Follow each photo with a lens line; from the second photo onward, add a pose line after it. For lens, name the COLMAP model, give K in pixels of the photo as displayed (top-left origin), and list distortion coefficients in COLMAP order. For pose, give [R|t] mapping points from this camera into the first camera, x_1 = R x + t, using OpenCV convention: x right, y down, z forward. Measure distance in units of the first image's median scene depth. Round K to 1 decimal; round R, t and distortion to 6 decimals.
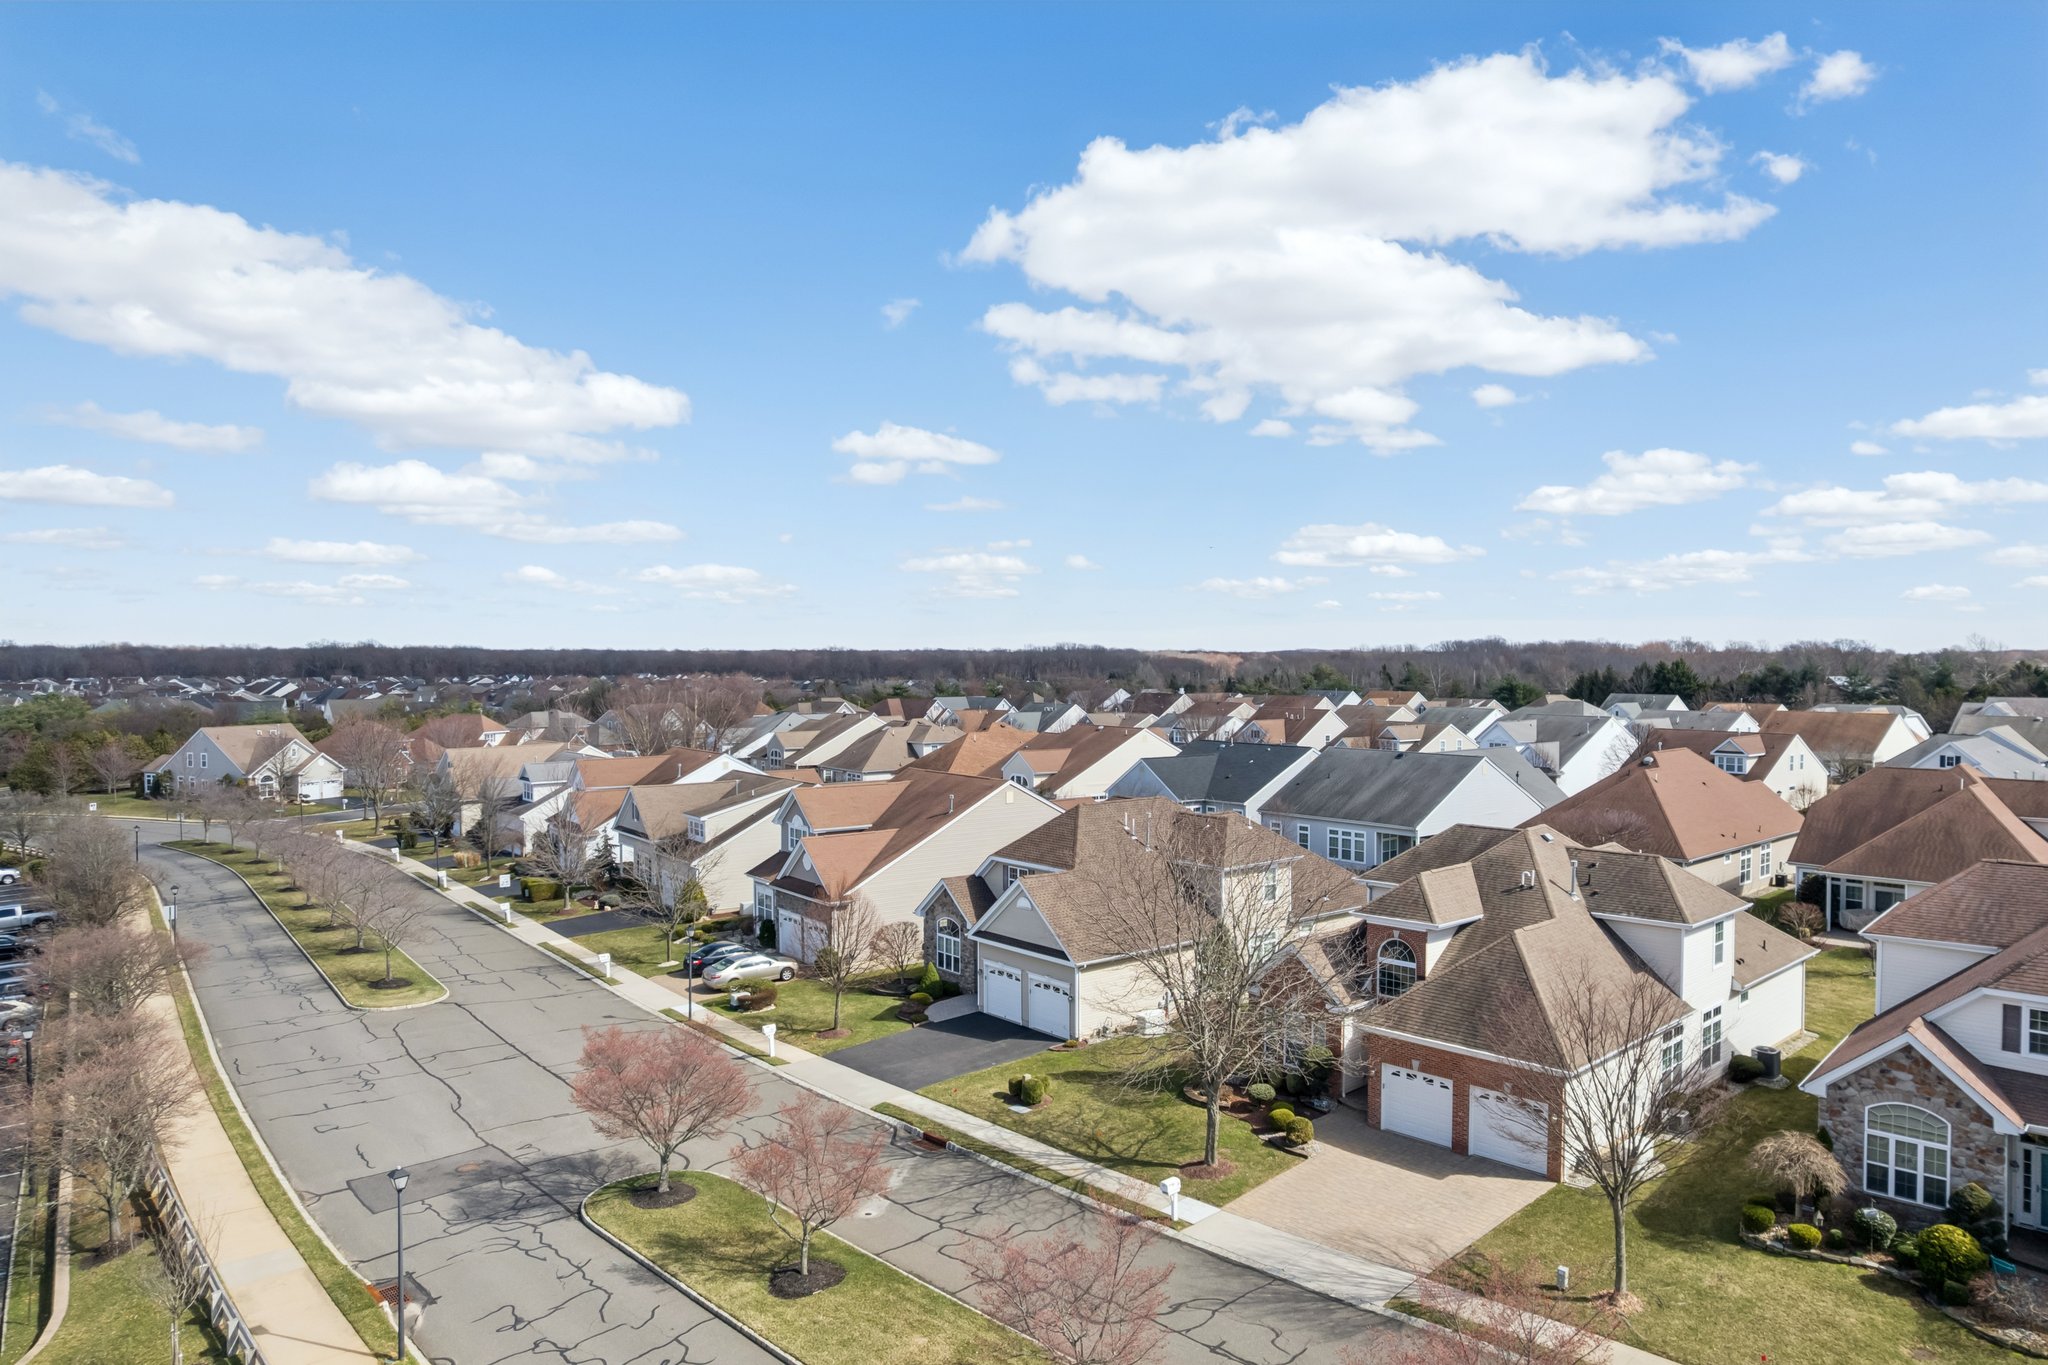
lens RADIAL K [[1339.3, 0, 1014.7], [0, 1339.3, 678.2], [0, 0, 1]] dist [-0.027107, 0.009388]
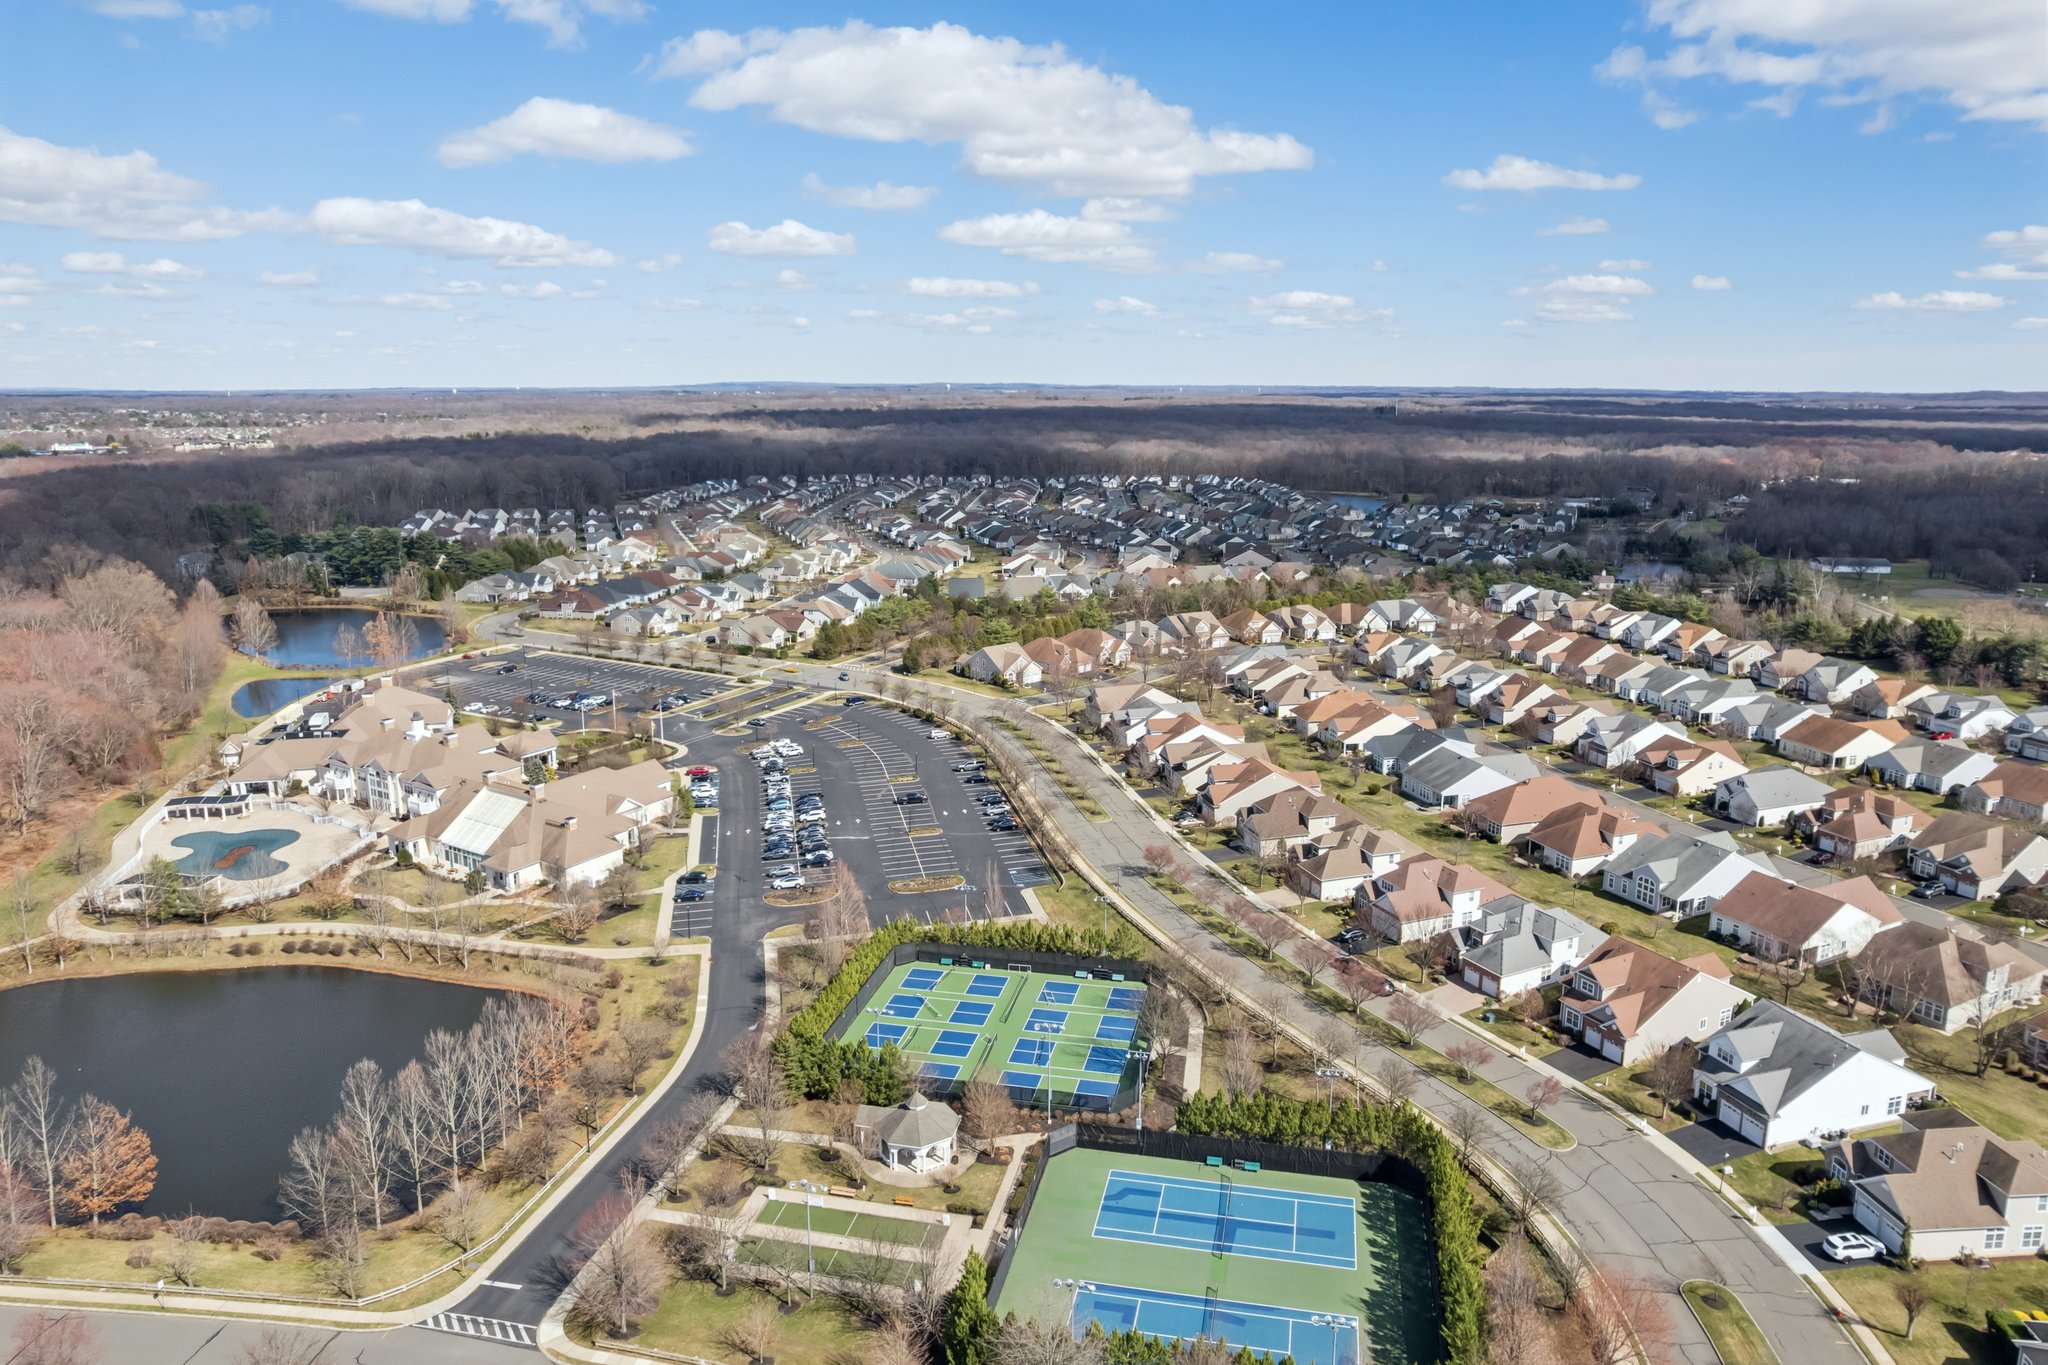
lens RADIAL K [[1339.3, 0, 1020.7], [0, 1339.3, 688.4], [0, 0, 1]] dist [-0.027107, 0.009388]
pose [[0.915018, 0.092758, -0.392605, 0.737976], [-0.008719, 0.977526, 0.210634, -0.857707], [0.403320, -0.189311, 0.895262, -2.260267]]
